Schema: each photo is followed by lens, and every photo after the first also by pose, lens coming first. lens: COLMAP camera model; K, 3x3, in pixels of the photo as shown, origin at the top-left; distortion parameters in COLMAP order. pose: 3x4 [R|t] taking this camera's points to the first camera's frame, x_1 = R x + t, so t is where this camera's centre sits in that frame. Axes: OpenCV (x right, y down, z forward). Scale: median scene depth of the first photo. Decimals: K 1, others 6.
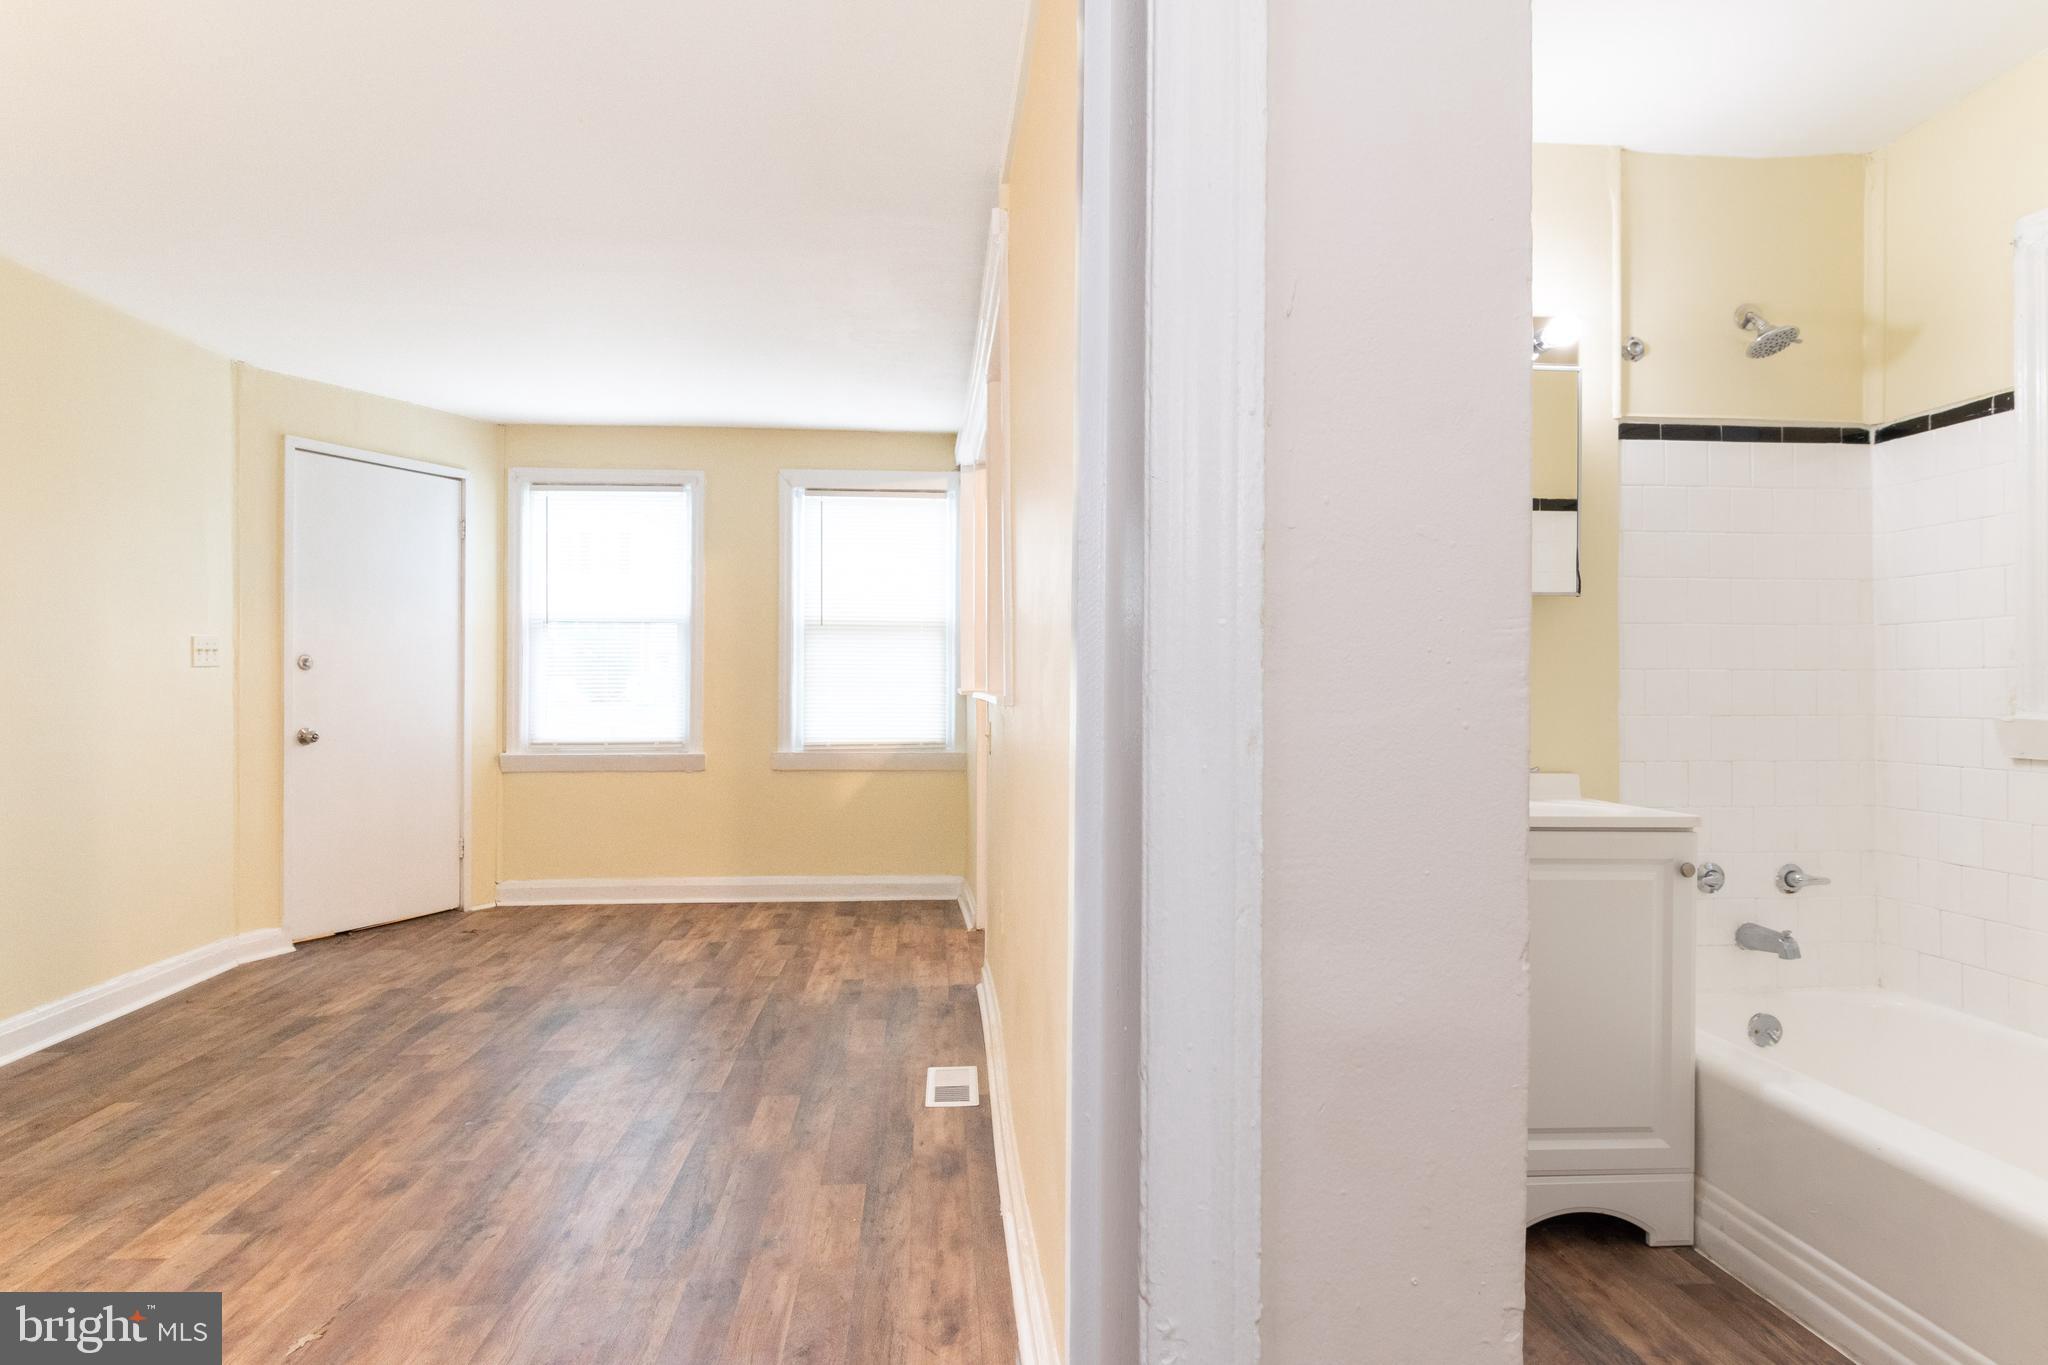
lens RADIAL K [[1178.2, 0, 1062.4], [0, 1178.2, 673.9], [0, 0, 1]] dist [-0.000319, -0.006689]
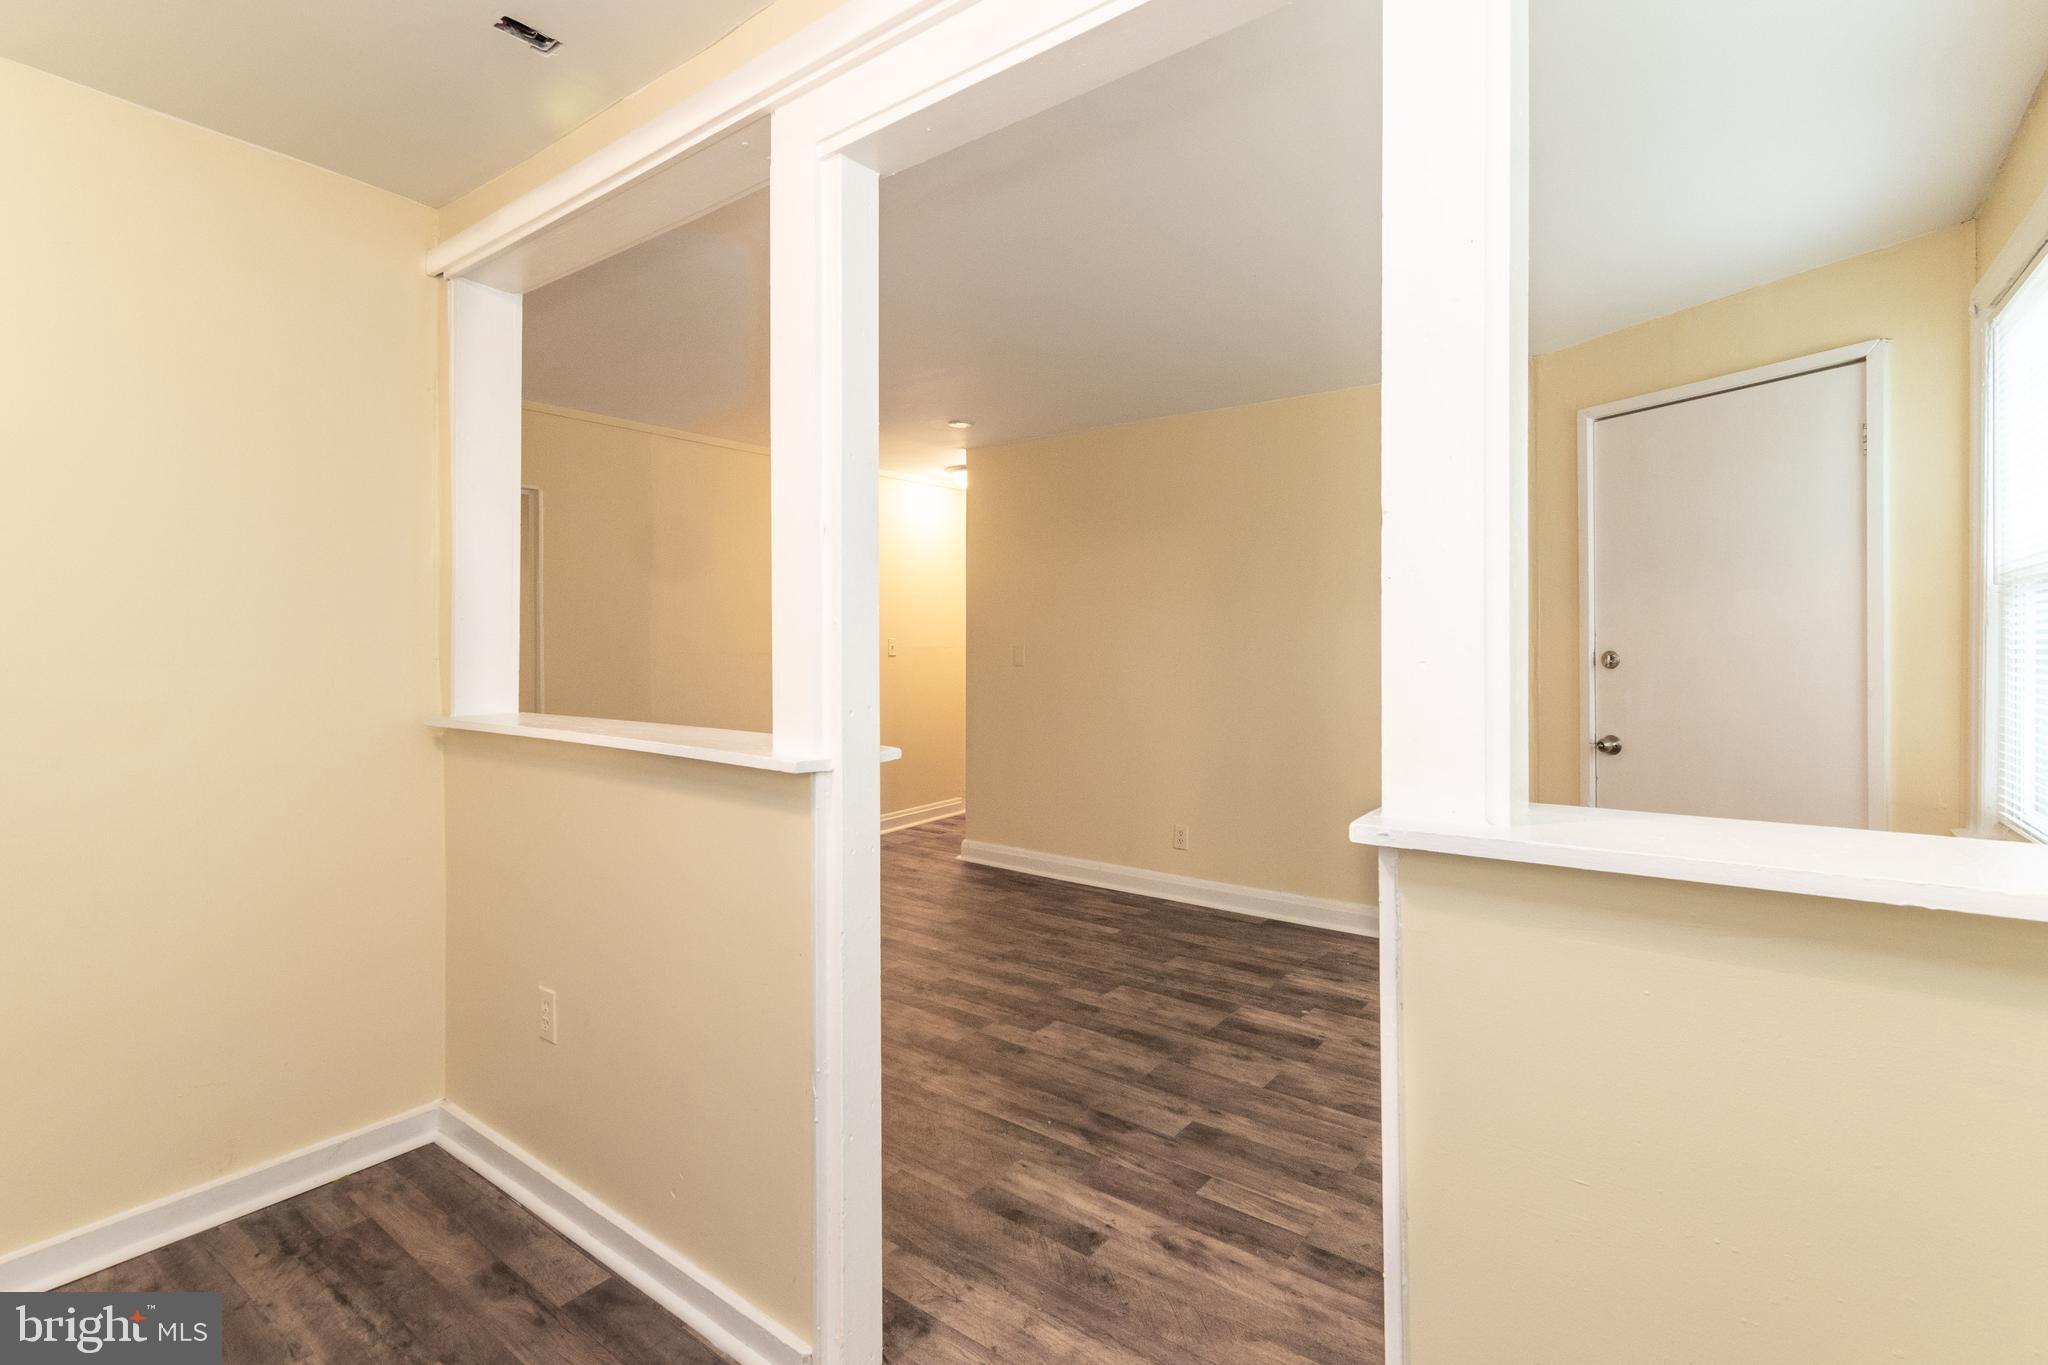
lens RADIAL K [[974.4, 0, 1088.7], [0, 974.4, 633.7], [0, 0, 1]] dist [0.014570, -0.003351]
pose [[-0.682425, -0.003287, -0.730948, 0.180302], [0.009602, 0.999863, -0.013461, -0.027757], [0.730893, -0.016204, -0.682300, 1.428178]]
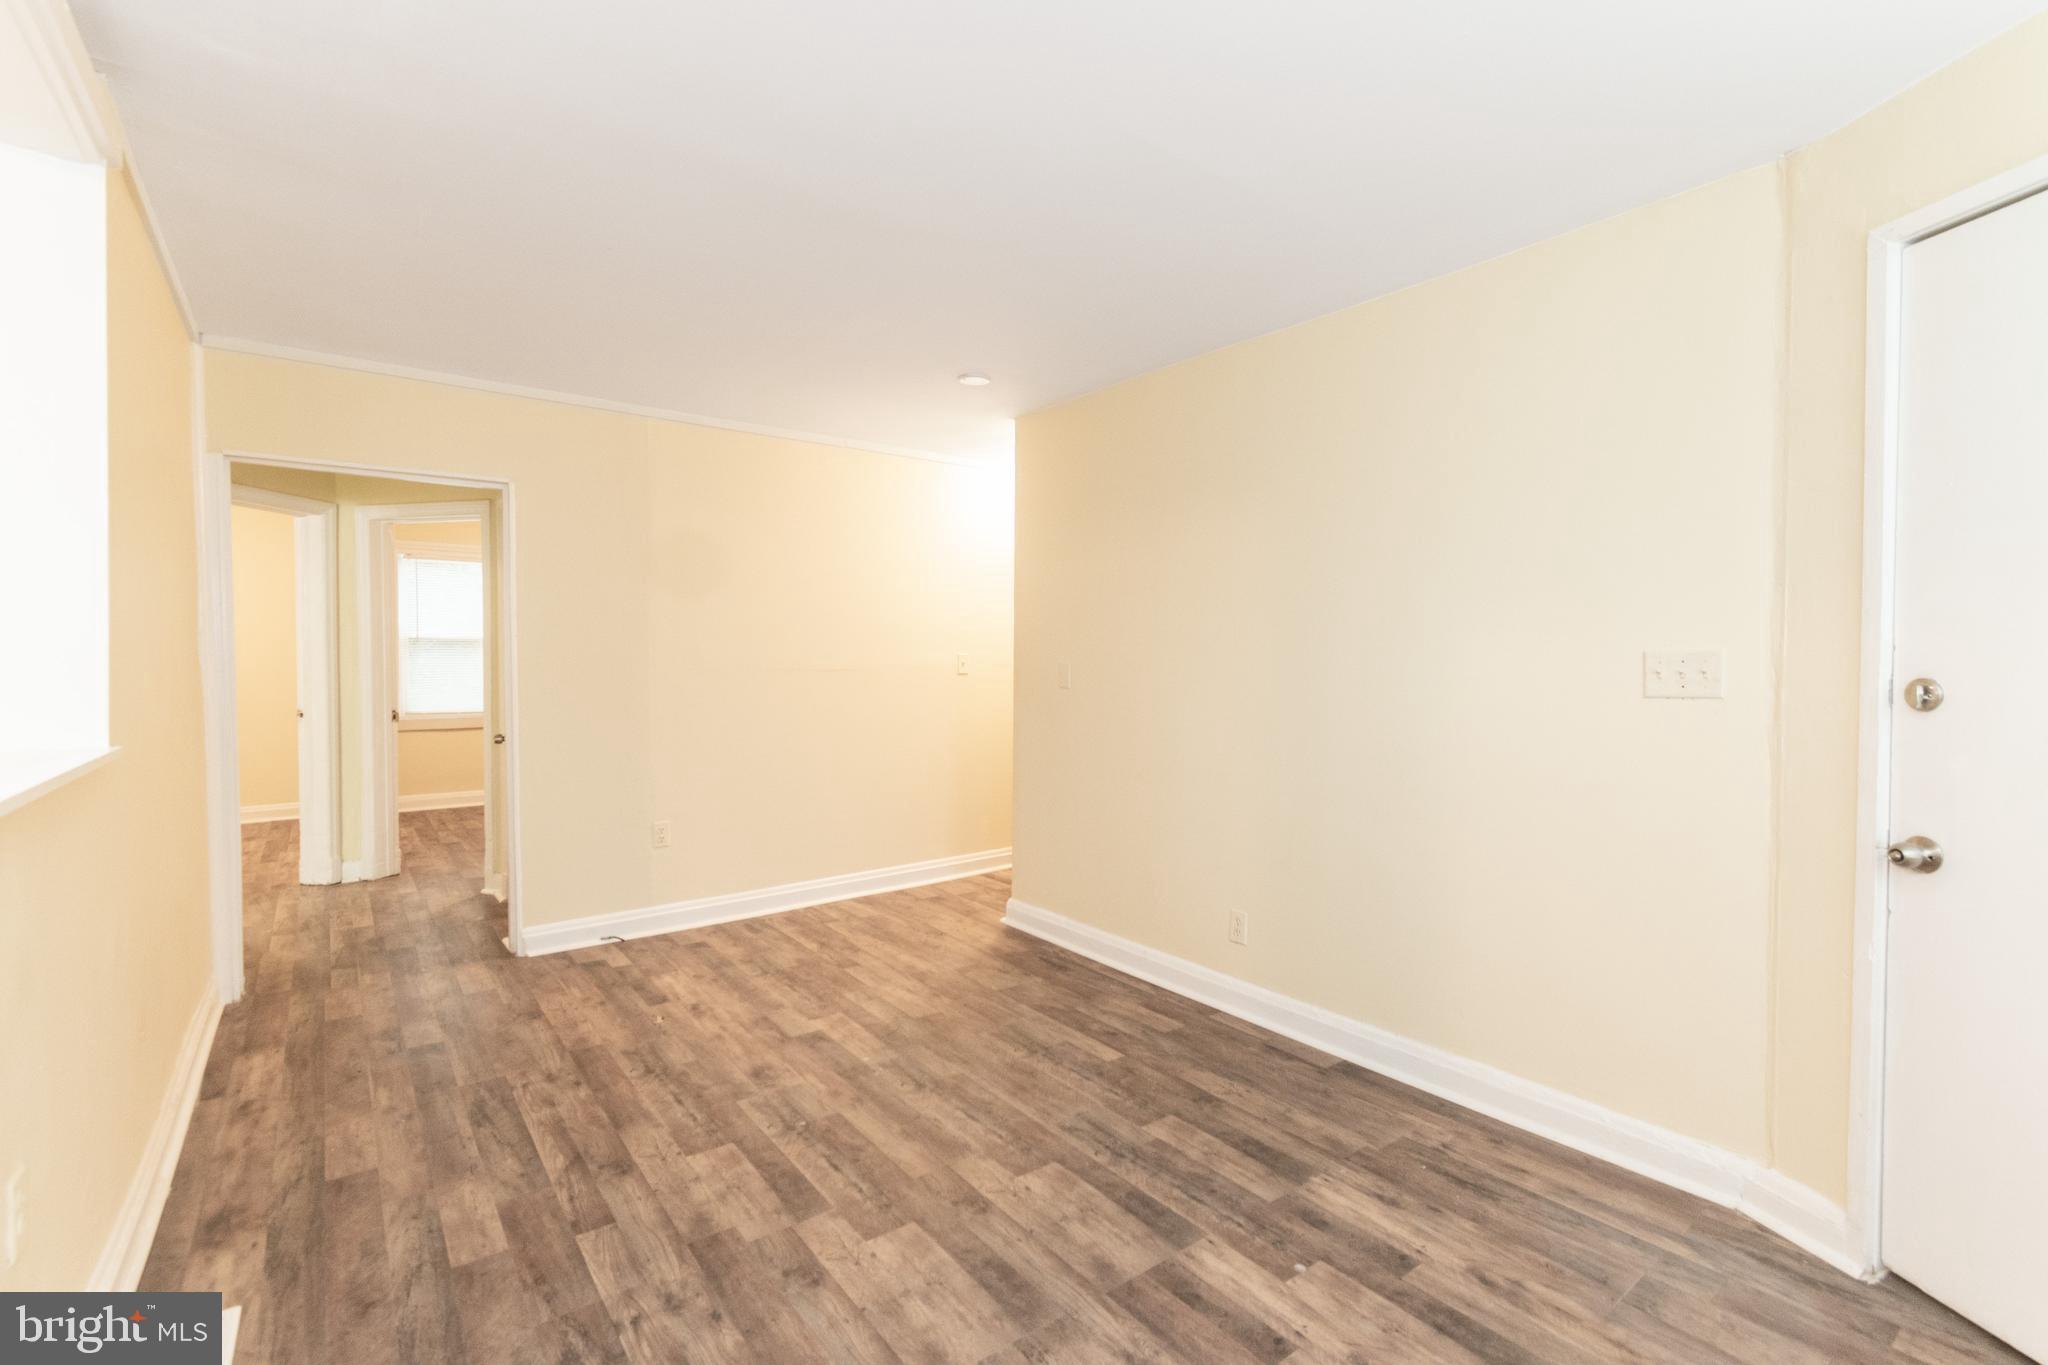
lens RADIAL K [[974.4, 0, 1089.2], [0, 974.4, 675.2], [0, 0, 1]] dist [0.014570, -0.003351]
pose [[-0.853095, 0.008574, -0.521685, -0.190021], [0.003643, 0.999938, 0.010476, -0.026628], [0.521742, 0.007037, -0.853074, 1.364061]]
